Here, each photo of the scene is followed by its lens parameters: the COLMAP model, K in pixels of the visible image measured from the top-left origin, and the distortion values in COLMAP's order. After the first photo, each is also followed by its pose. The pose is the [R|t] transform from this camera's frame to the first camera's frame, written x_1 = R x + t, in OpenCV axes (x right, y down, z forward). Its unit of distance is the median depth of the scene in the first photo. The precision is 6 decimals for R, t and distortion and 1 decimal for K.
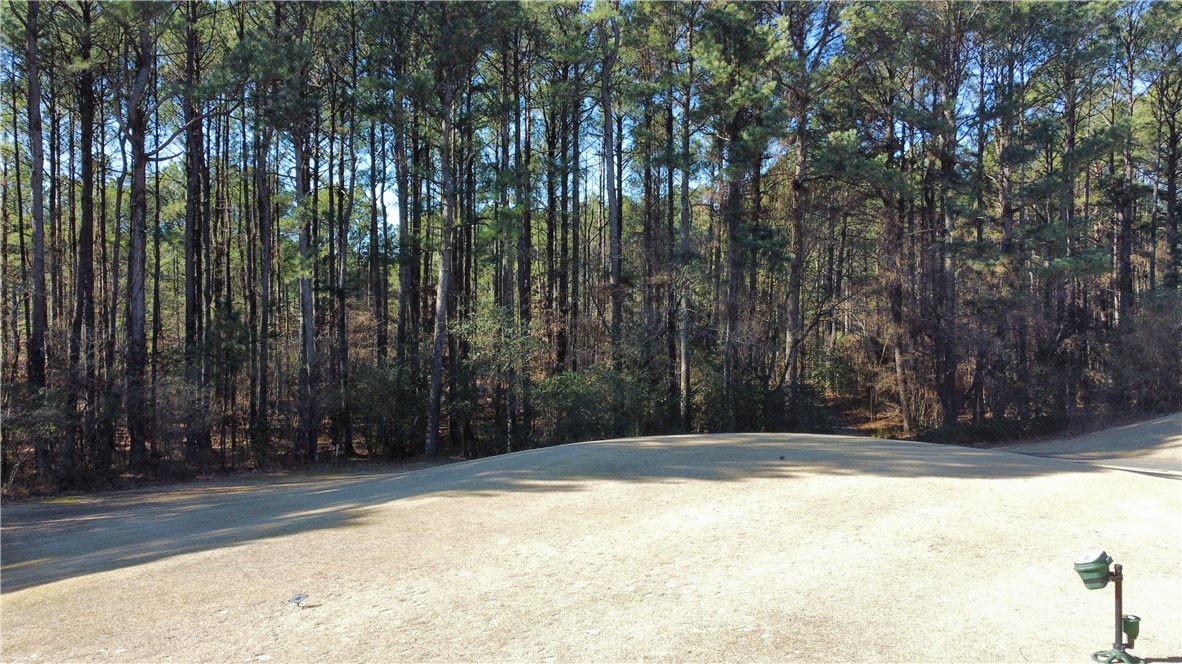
lens RADIAL K [[888.9, 0, 591.0], [0, 888.9, 332.0], [0, 0, 1]] dist [-0.008352, -0.001067]
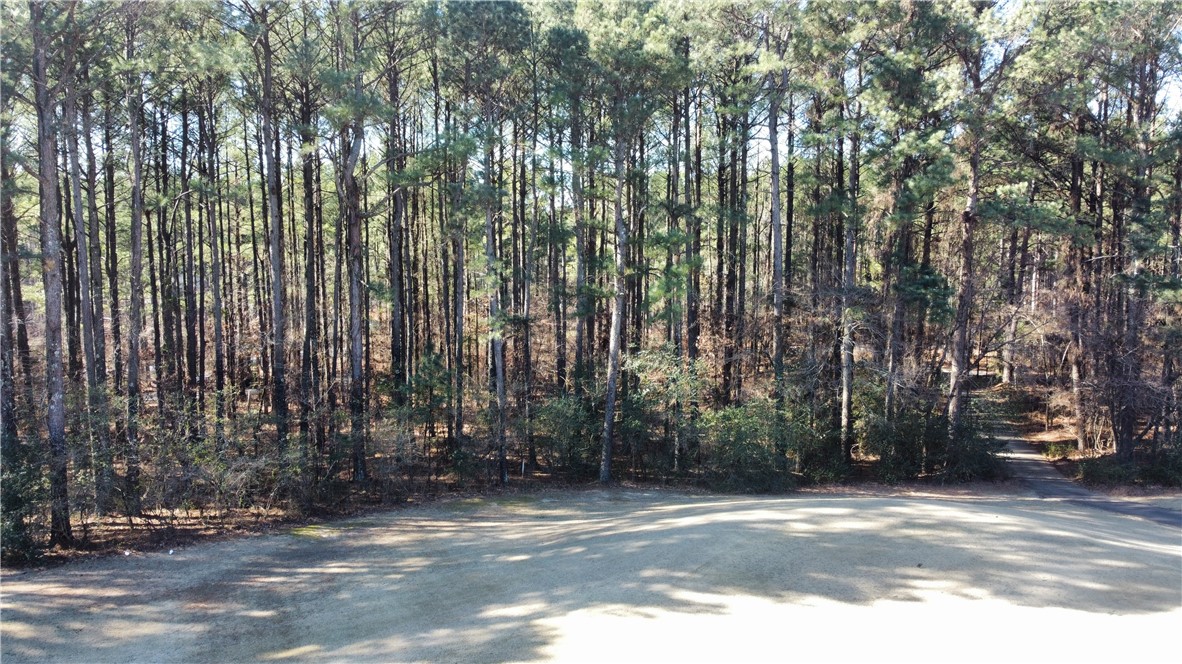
lens RADIAL K [[889.2, 0, 591.0], [0, 889.2, 332.0], [0, 0, 1]] dist [-0.012041, -0.001072]
pose [[0.981124, 0.017178, -0.192618, 0.012959], [-0.000903, 0.996443, 0.084268, -0.133824], [0.193380, -0.082503, 0.977649, -0.071145]]
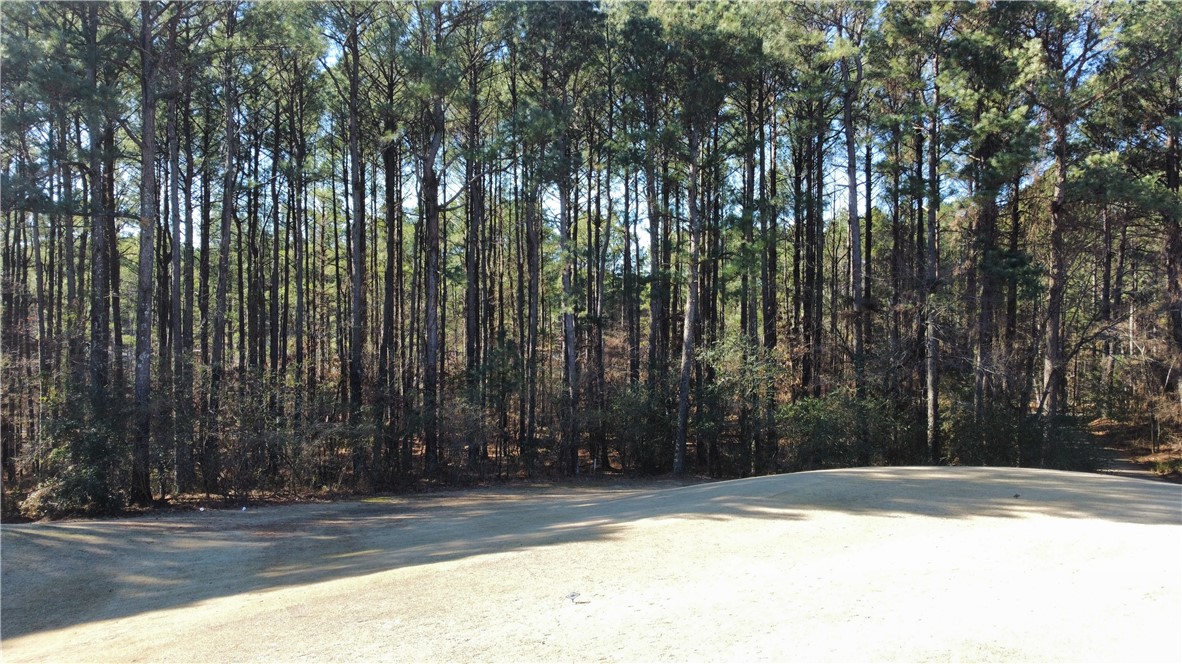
lens RADIAL K [[888.9, 0, 591.0], [0, 888.9, 332.0], [0, 0, 1]] dist [-0.008352, -0.001067]
pose [[0.961201, -0.000423, -0.275848, 0.014626], [-0.003014, 0.999923, -0.012038, -0.018822], [0.275832, 0.012402, 0.961126, -0.066311]]
